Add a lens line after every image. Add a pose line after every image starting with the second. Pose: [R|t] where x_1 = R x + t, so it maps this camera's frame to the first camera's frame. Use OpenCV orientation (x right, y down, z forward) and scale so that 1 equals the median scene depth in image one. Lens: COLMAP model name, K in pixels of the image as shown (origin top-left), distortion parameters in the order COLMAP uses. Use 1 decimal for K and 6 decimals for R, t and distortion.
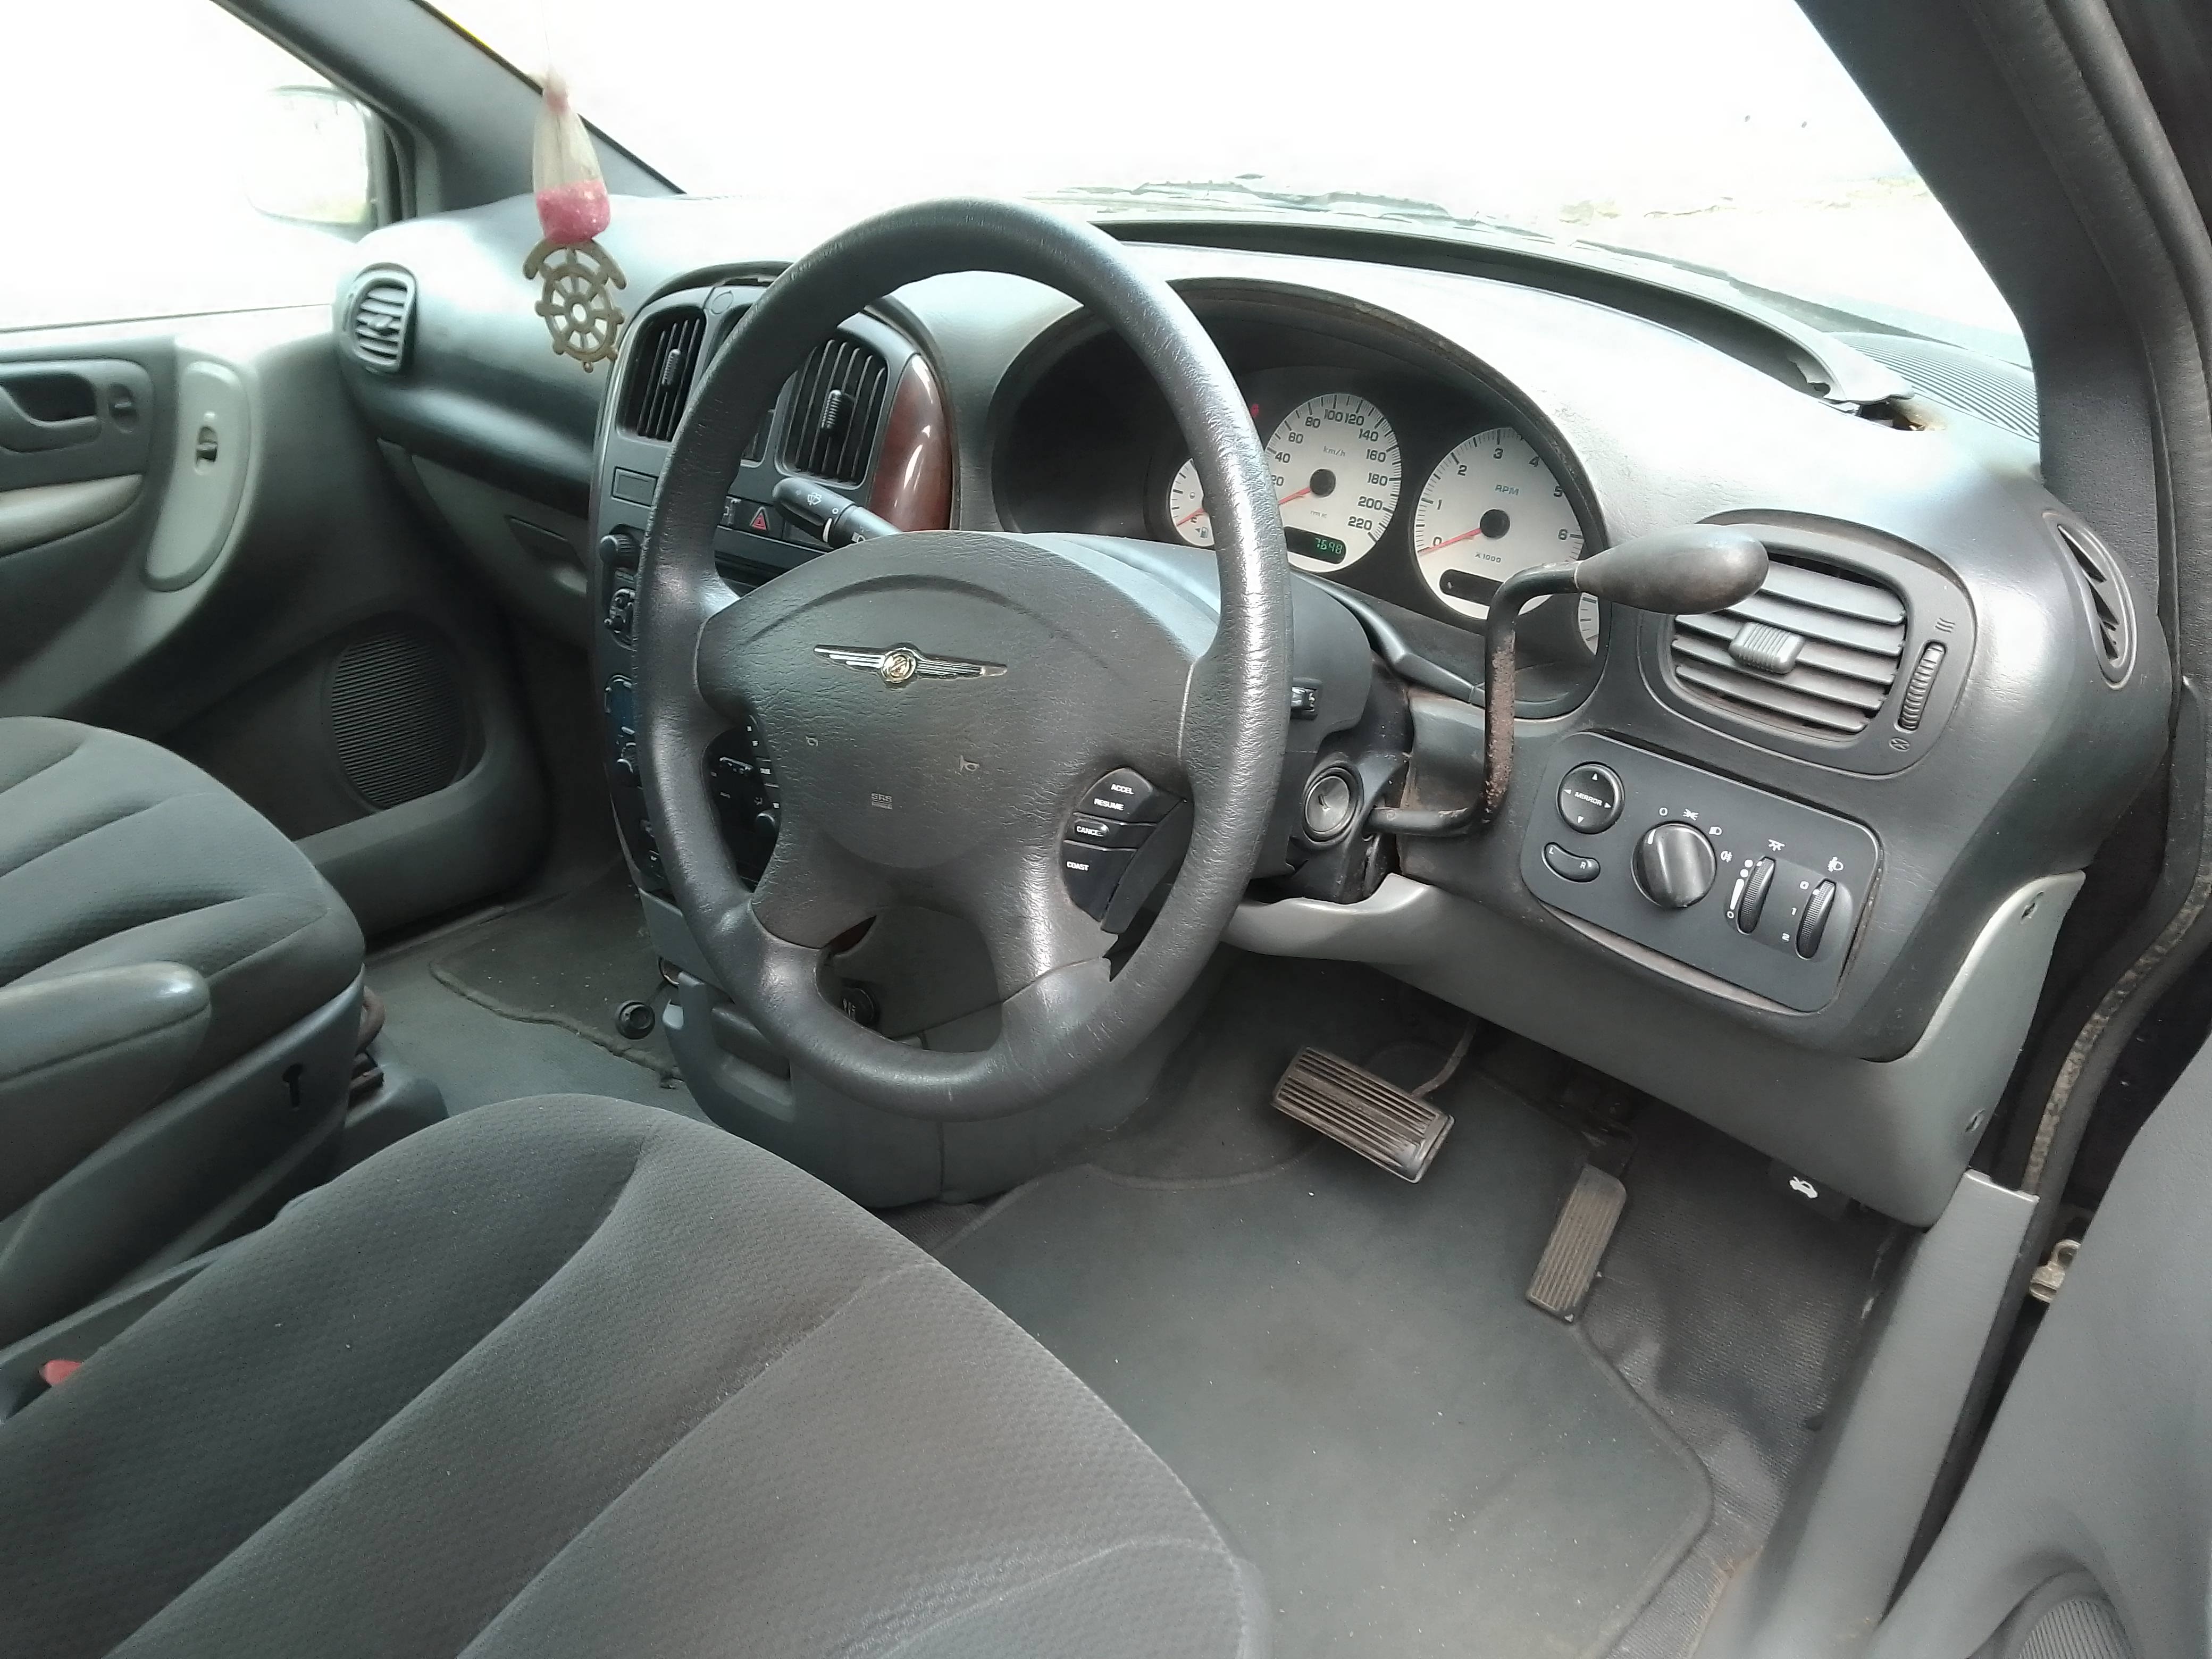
lens RADIAL K [[1659.3, 0, 1106.0], [0, 1659.3, 829.5], [0, 0, 1]] dist [0.006073, -0.008143]
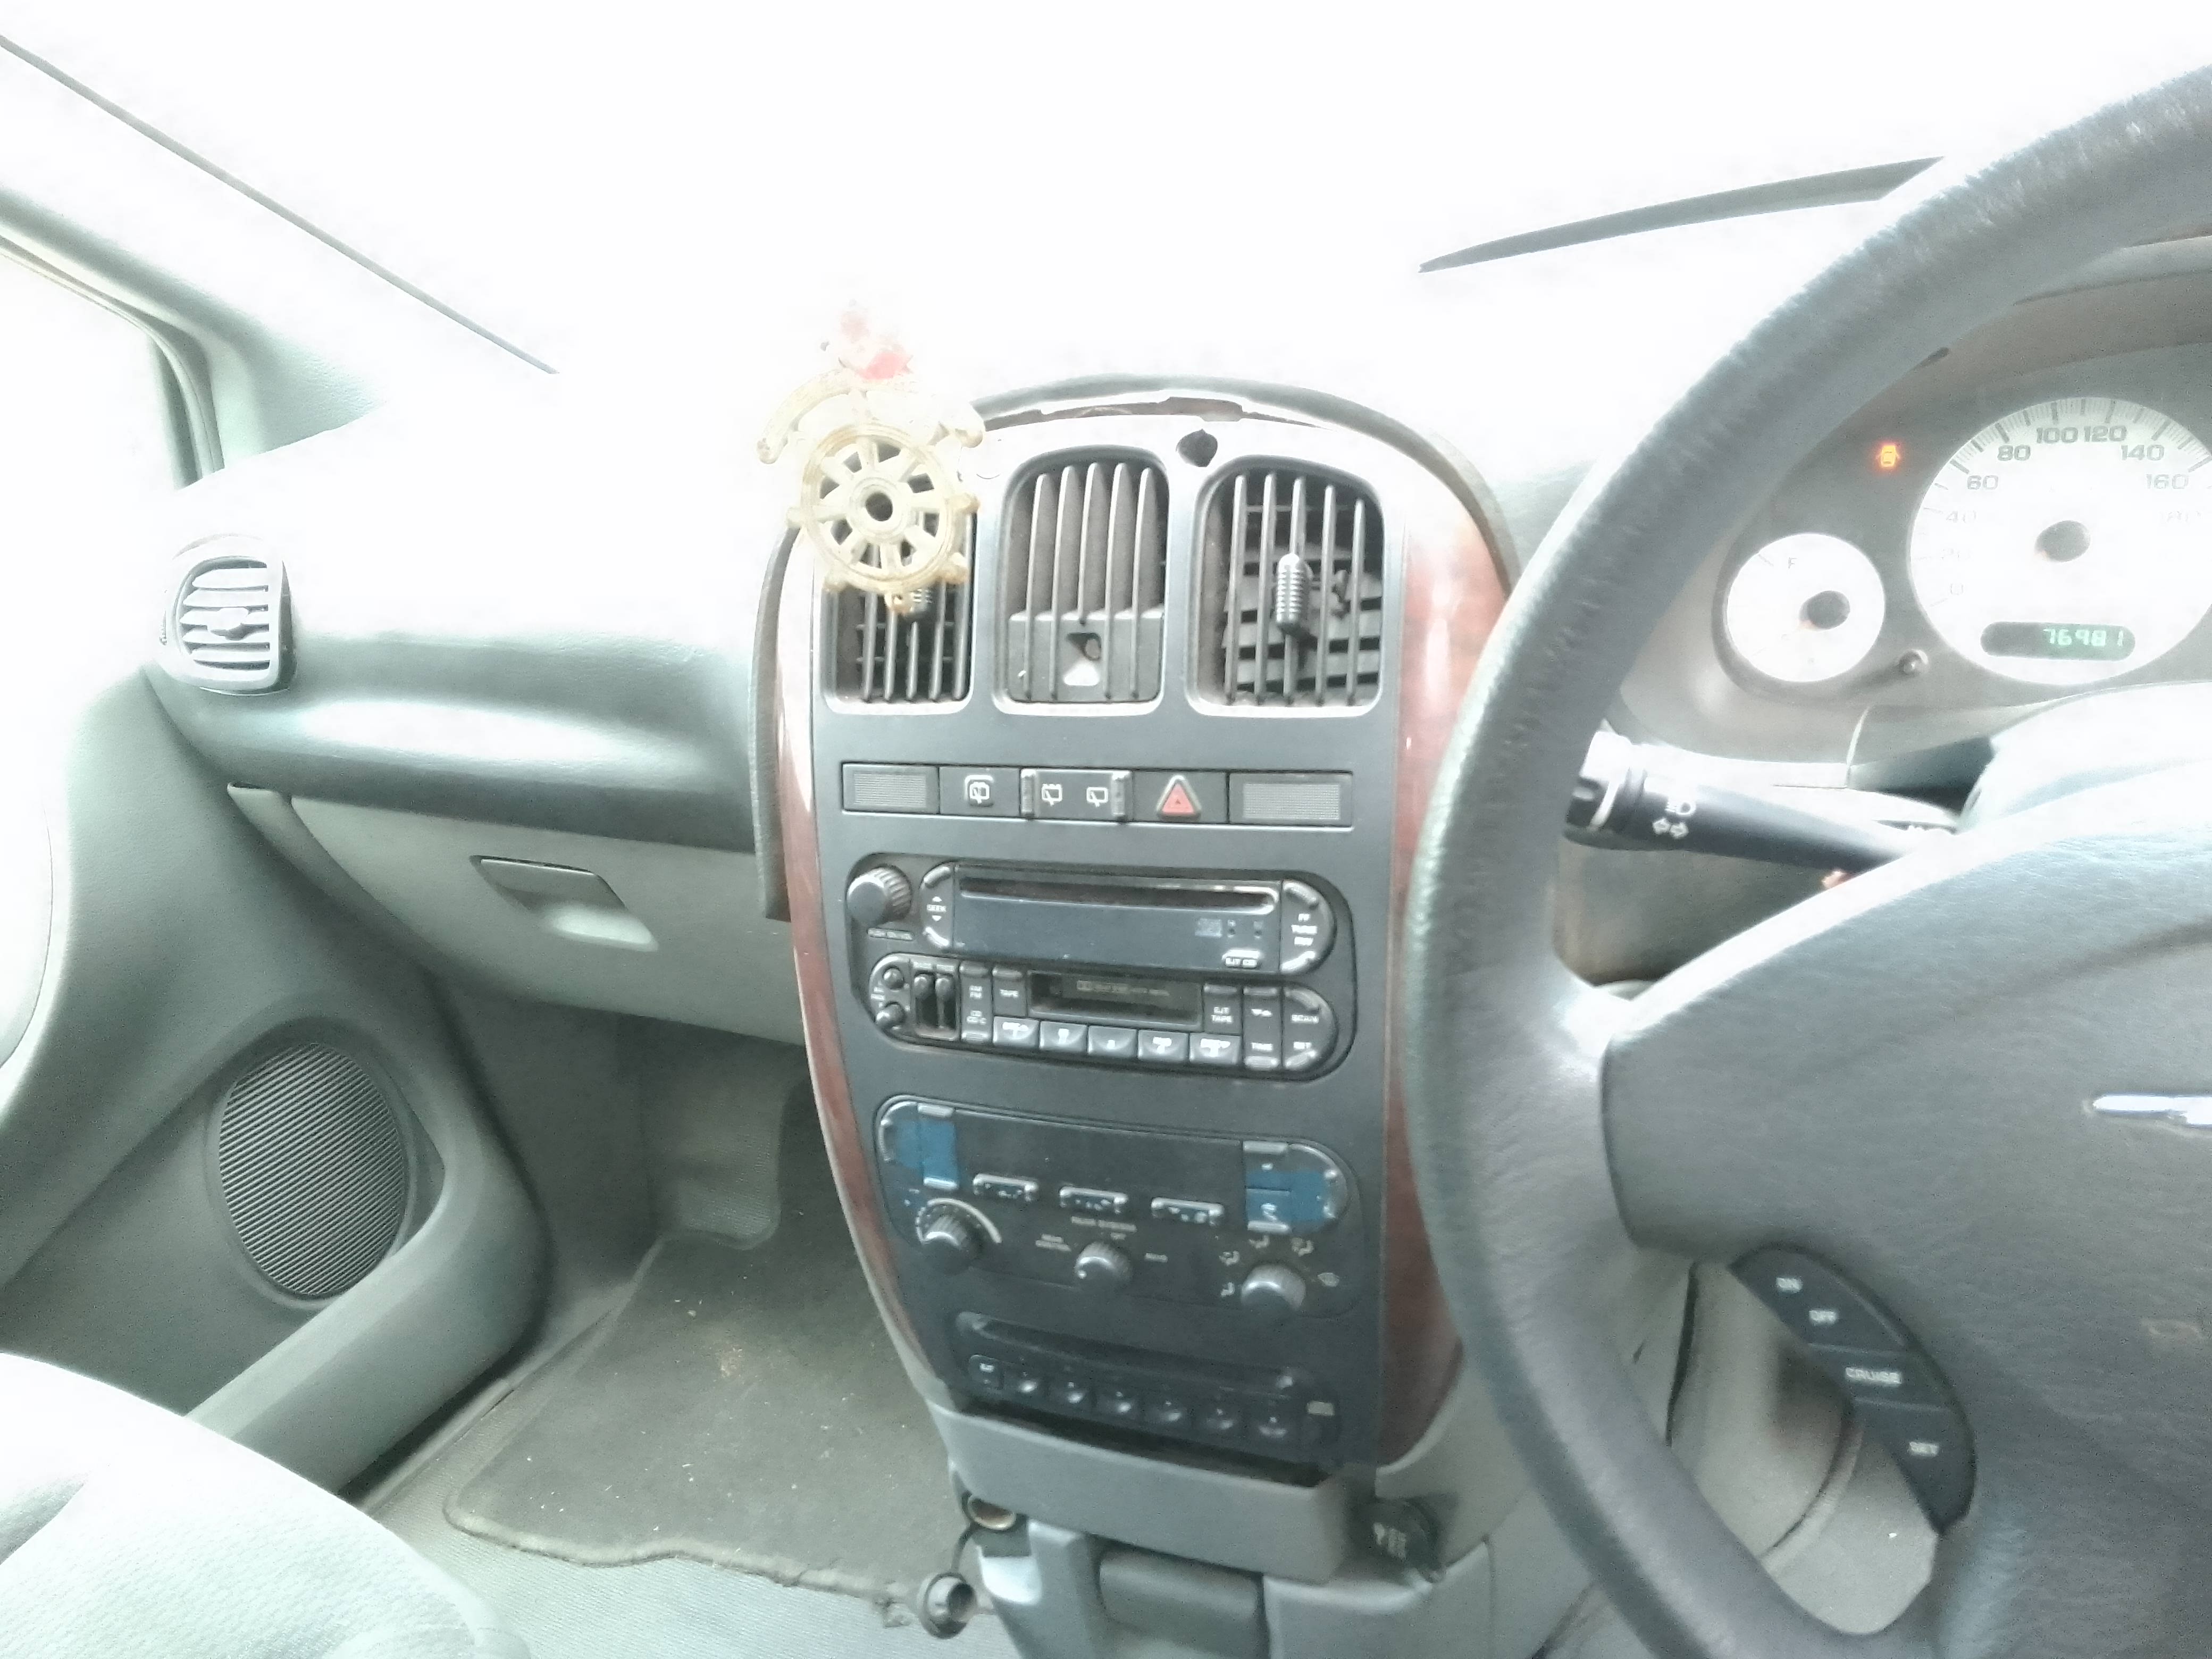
lens RADIAL K [[1659.3, 0, 1106.0], [0, 1659.3, 829.5], [0, 0, 1]] dist [0.006073, -0.008143]
pose [[0.958784, -0.227087, 0.170774, -0.228696], [0.238985, 0.969608, -0.052406, -0.103780], [-0.153683, 0.091058, 0.983916, 0.296684]]
